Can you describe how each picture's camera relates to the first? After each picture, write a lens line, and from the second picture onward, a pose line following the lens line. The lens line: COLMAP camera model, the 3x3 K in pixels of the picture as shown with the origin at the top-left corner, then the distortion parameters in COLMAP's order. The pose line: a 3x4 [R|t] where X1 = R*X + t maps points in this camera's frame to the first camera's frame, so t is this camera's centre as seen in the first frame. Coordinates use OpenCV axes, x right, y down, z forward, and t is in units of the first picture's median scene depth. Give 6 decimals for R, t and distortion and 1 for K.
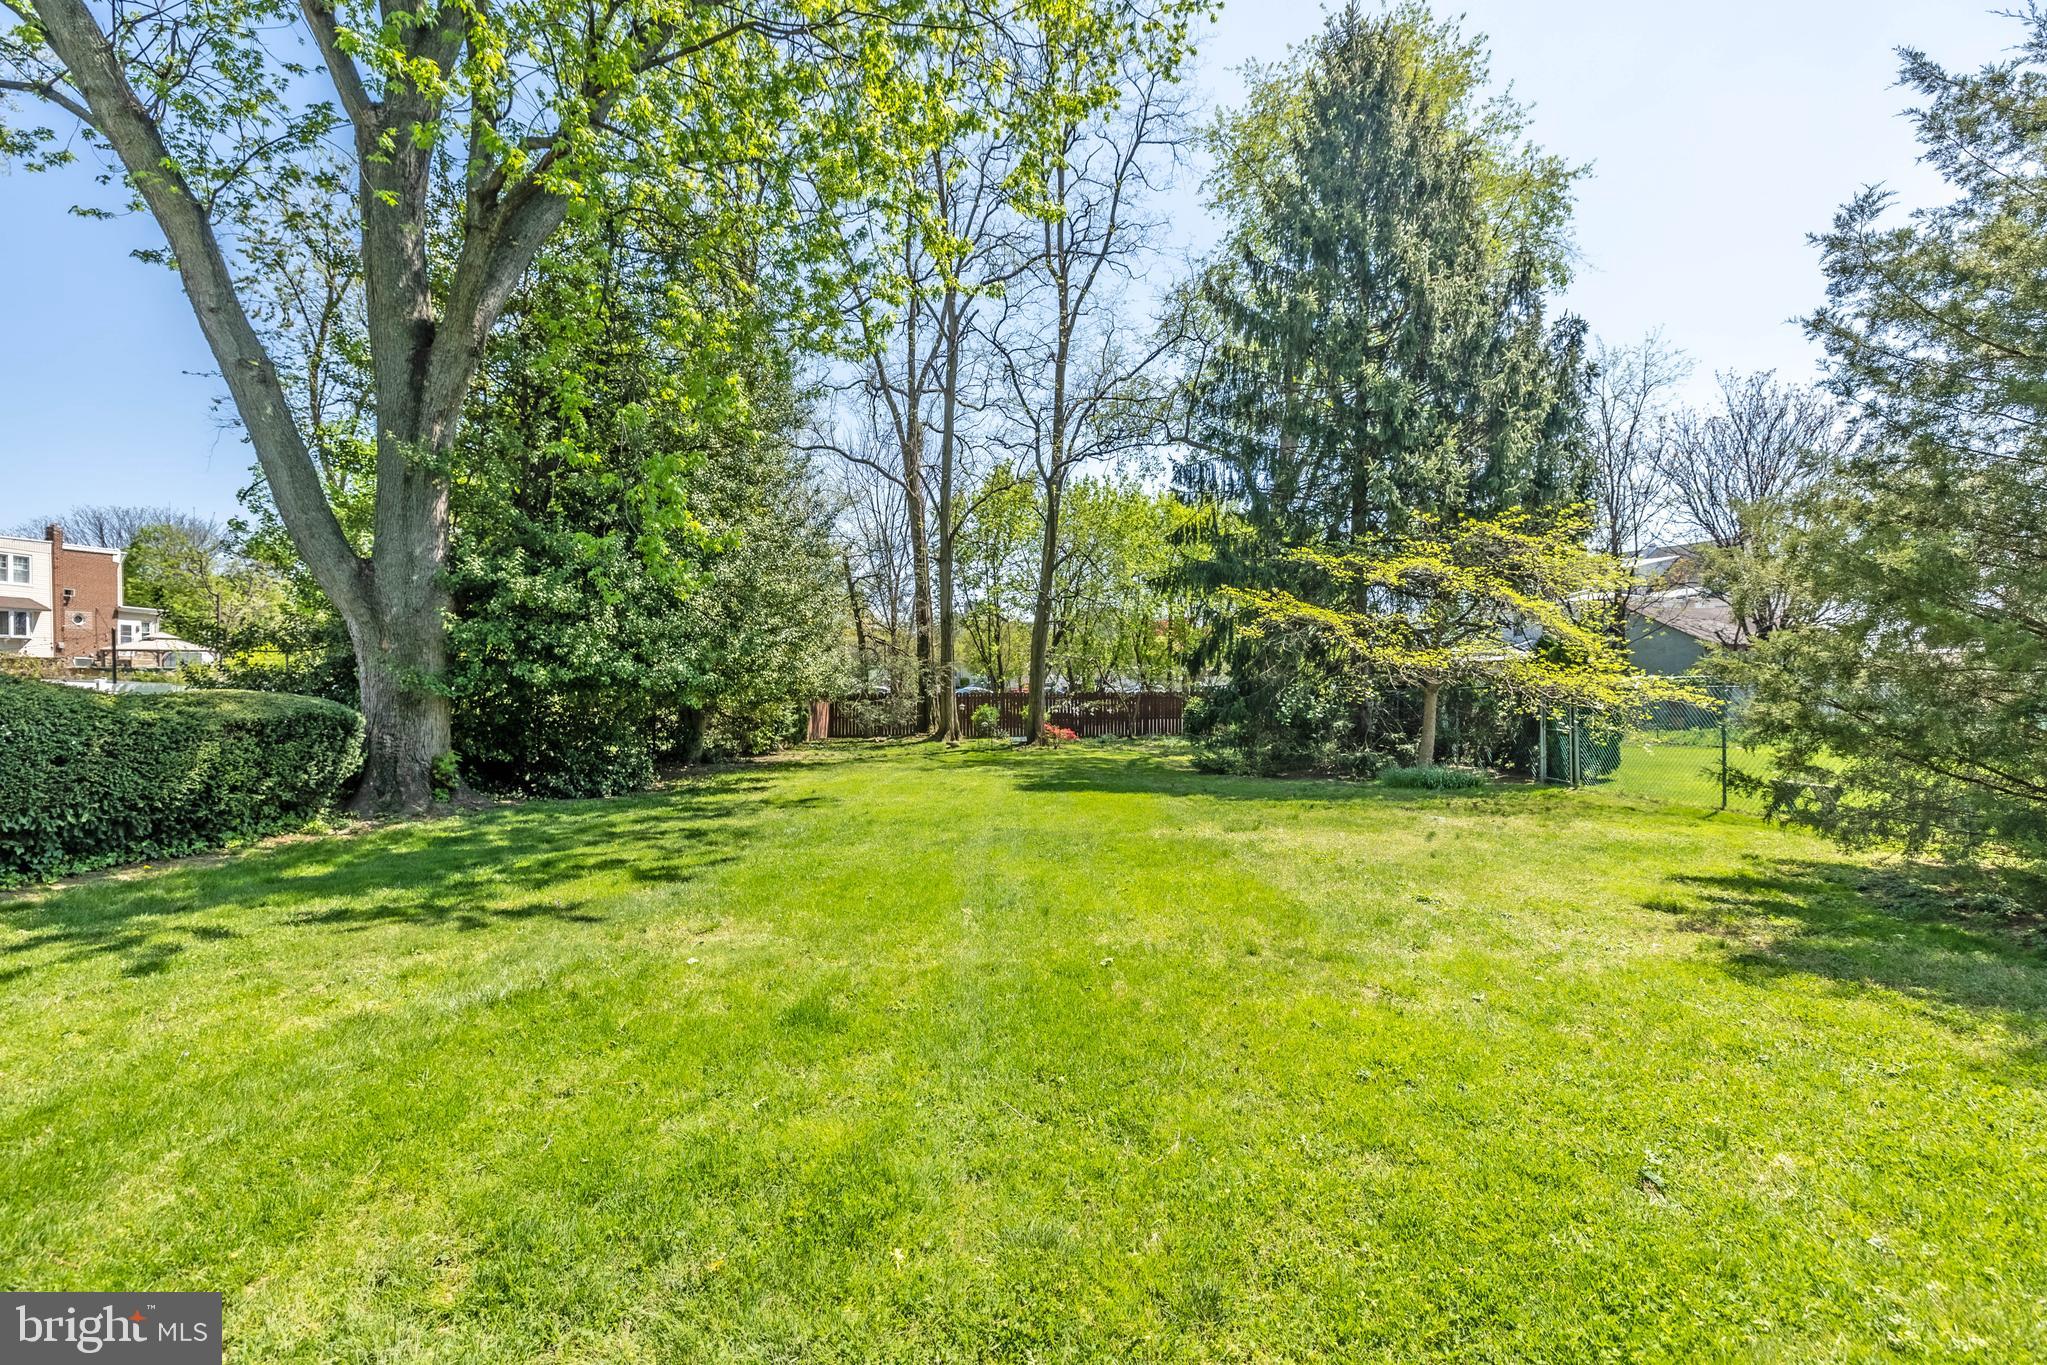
lens RADIAL K [[863.5, 0, 1019.8], [0, 863.5, 673.1], [0, 0, 1]] dist [0.000219, 0.000055]
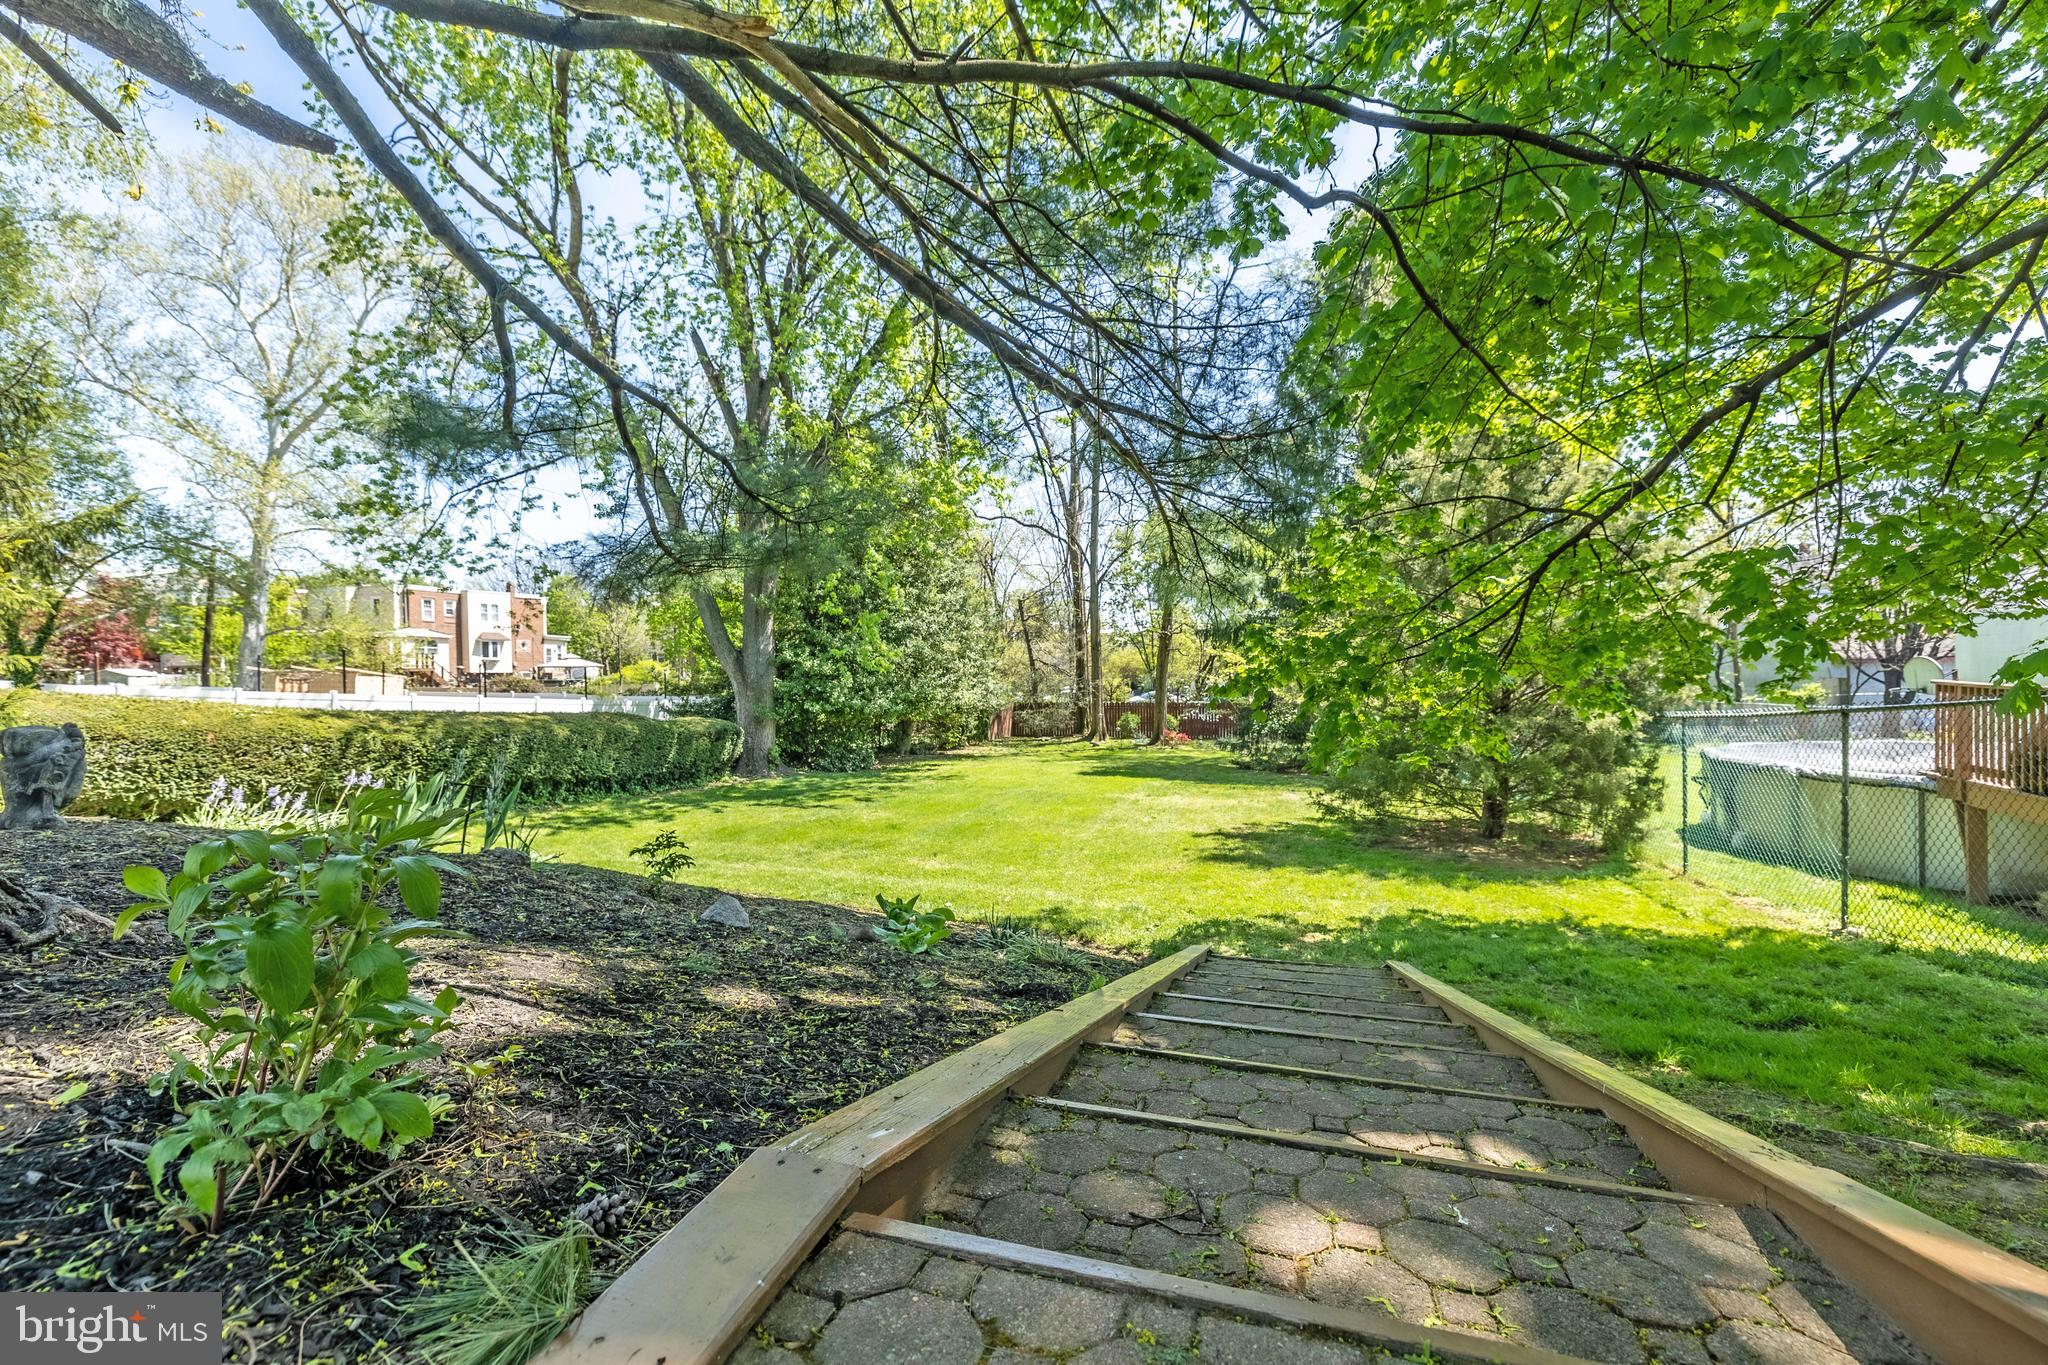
lens RADIAL K [[863.9, 0, 1020.3], [0, 863.9, 673.1], [0, 0, 1]] dist [0.000219, 0.000055]
pose [[0.964833, -0.003153, -0.262846, 0.209619], [0.004662, 0.999976, 0.005118, -0.042930], [0.262823, -0.006164, 0.964824, -0.397330]]
